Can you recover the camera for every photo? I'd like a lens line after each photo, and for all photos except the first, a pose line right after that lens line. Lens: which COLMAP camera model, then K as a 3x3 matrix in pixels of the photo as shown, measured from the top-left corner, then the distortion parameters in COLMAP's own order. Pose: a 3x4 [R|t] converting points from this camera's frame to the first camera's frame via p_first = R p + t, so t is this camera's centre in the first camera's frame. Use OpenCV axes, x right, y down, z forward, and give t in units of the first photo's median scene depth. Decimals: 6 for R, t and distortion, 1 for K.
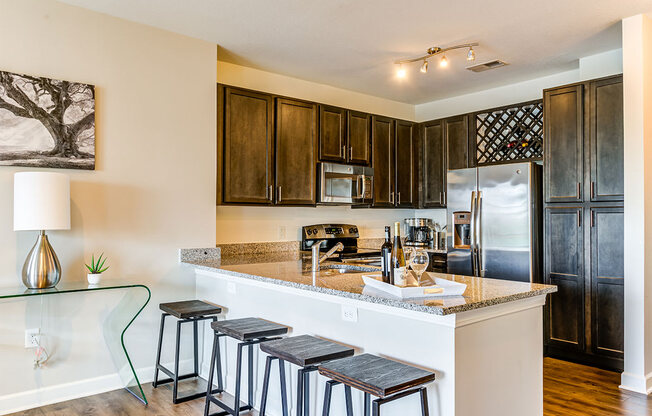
lens RADIAL K [[460.3, 0, 326.0], [0, 460.3, 211.7], [0, 0, 1]] dist [-0.012948, 0.000776]
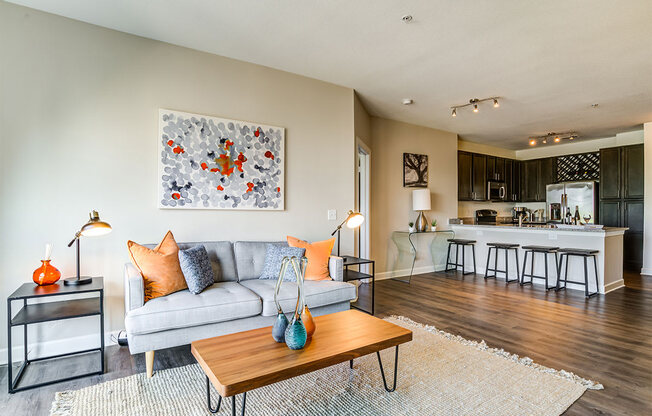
lens RADIAL K [[335.7, 0, 325.2], [0, 335.7, 209.6], [0, 0, 1]] dist [0.001471, 0.000254]
pose [[0.995516, -0.003040, -0.094542, -0.753785], [0.003707, 0.999969, 0.006880, 0.016526], [0.094519, -0.007200, 0.995497, -0.814938]]
